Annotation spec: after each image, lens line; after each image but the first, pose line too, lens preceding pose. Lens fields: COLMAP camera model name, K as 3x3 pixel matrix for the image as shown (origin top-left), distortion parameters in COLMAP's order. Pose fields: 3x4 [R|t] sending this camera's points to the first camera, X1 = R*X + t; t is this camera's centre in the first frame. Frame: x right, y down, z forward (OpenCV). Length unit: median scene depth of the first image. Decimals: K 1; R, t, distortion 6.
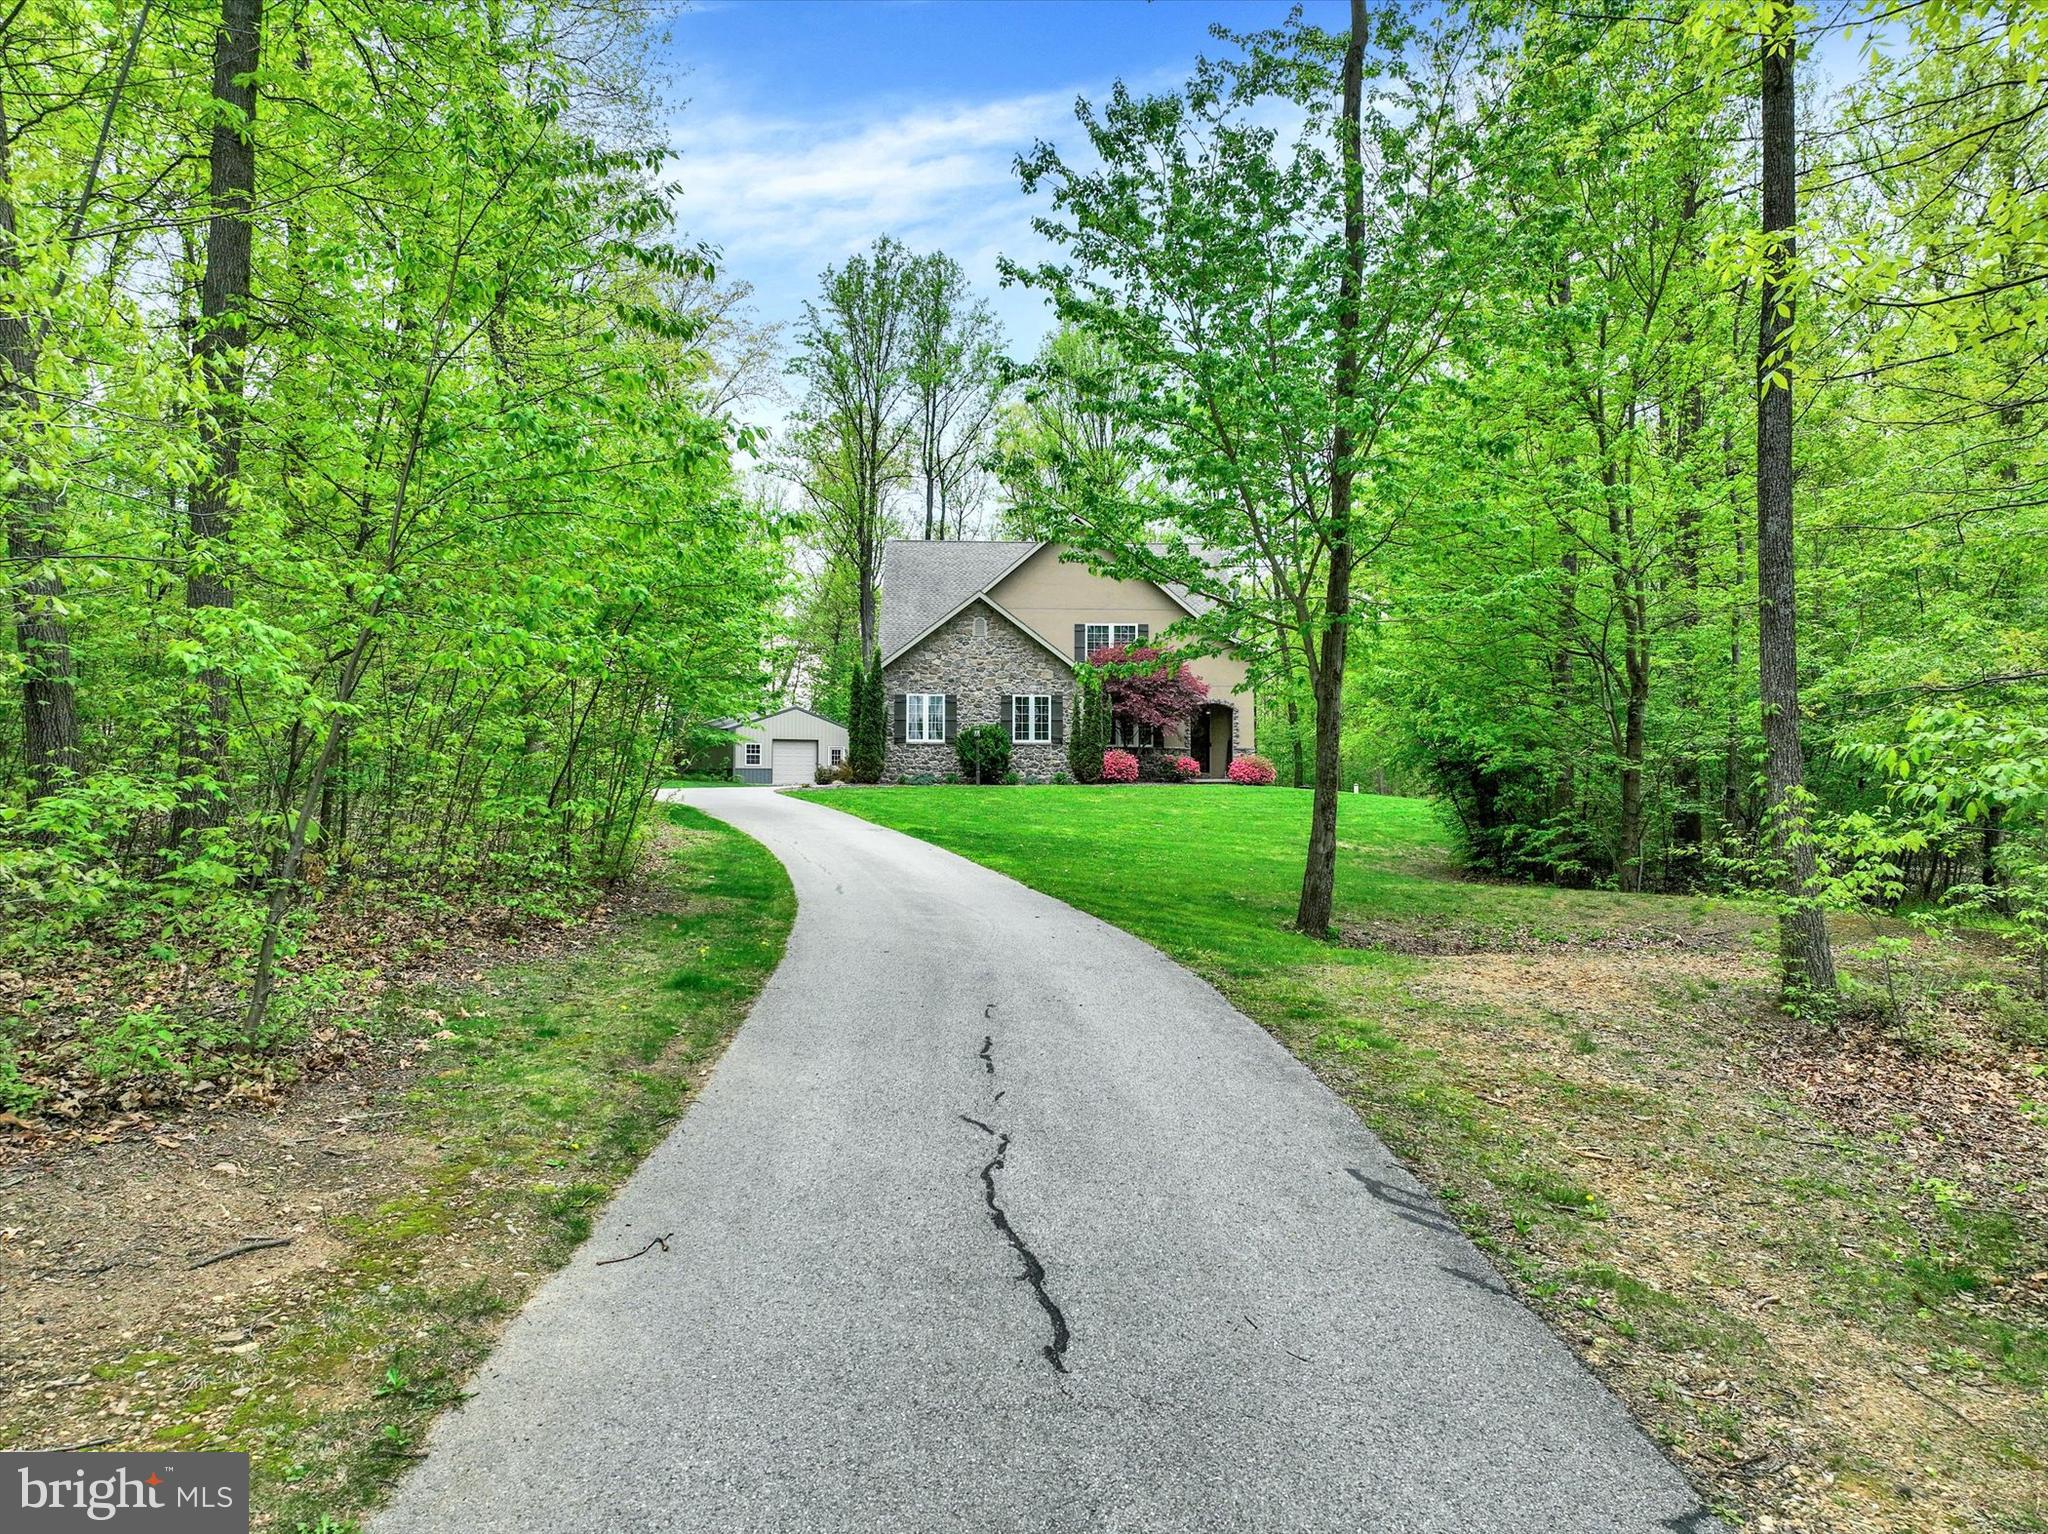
lens RADIAL K [[1402.4, 0, 1024.0], [0, 1402.4, 767.0], [0, 0, 1]] dist [0.003718, 0.001968]
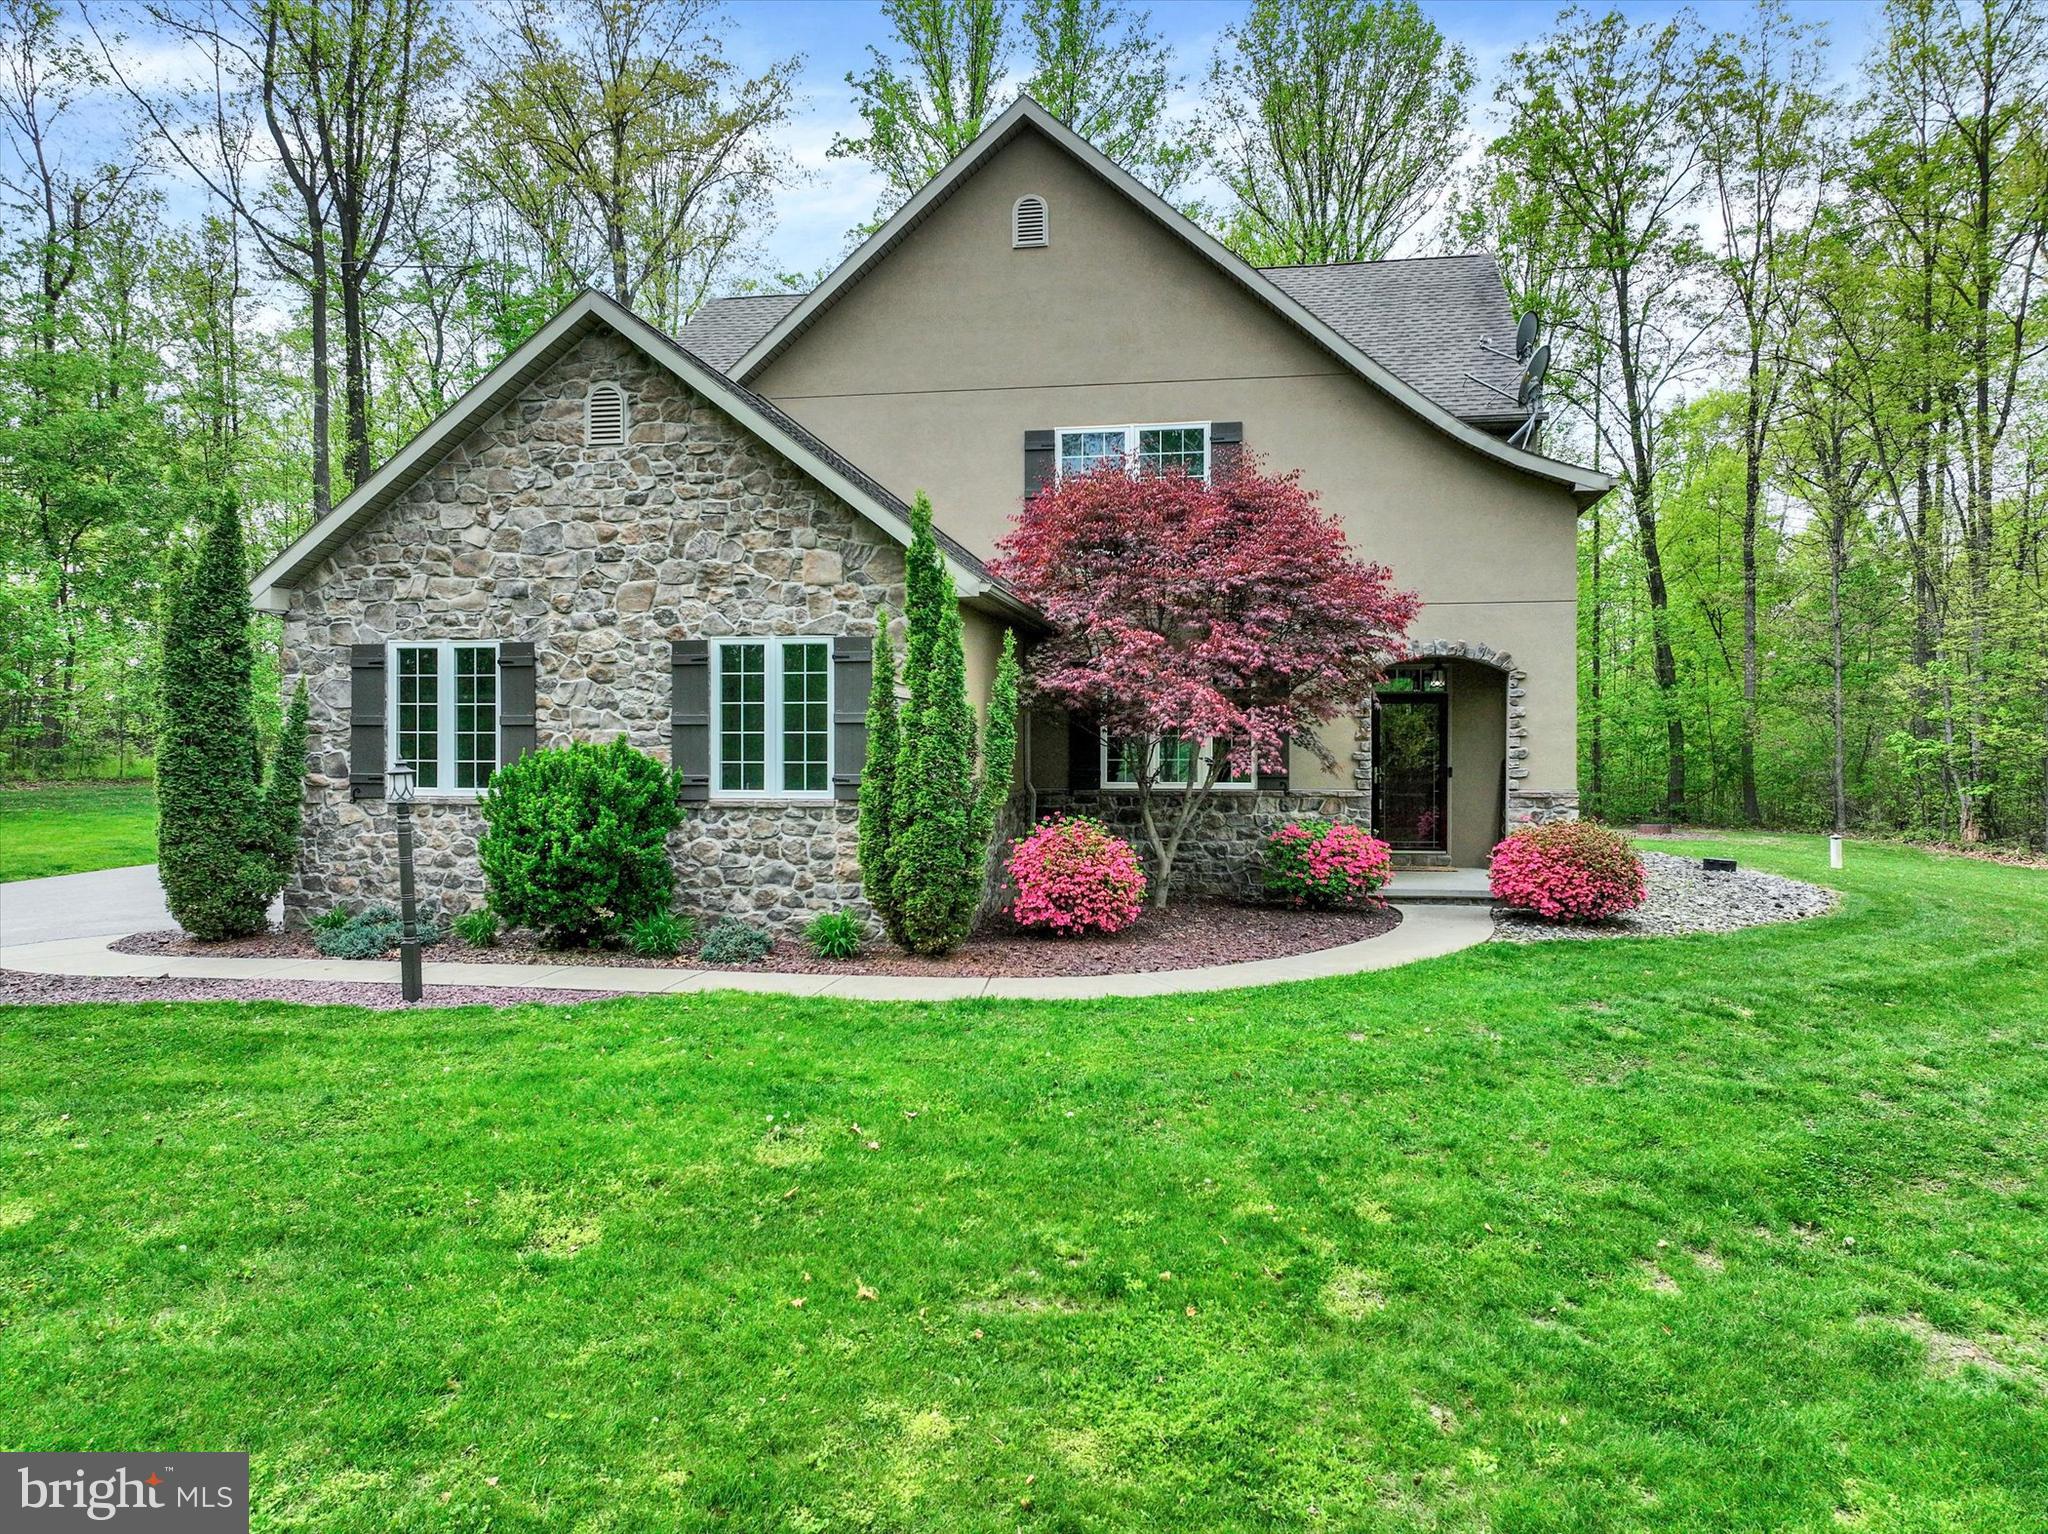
lens RADIAL K [[1402.4, 0, 1024.0], [0, 1402.4, 767.0], [0, 0, 1]] dist [0.003718, 0.001968]
pose [[0.974200, 0.002243, -0.225677, 0.123956], [0.005009, 0.999489, 0.031556, -0.033263], [0.225633, -0.031873, 0.973691, 0.723277]]
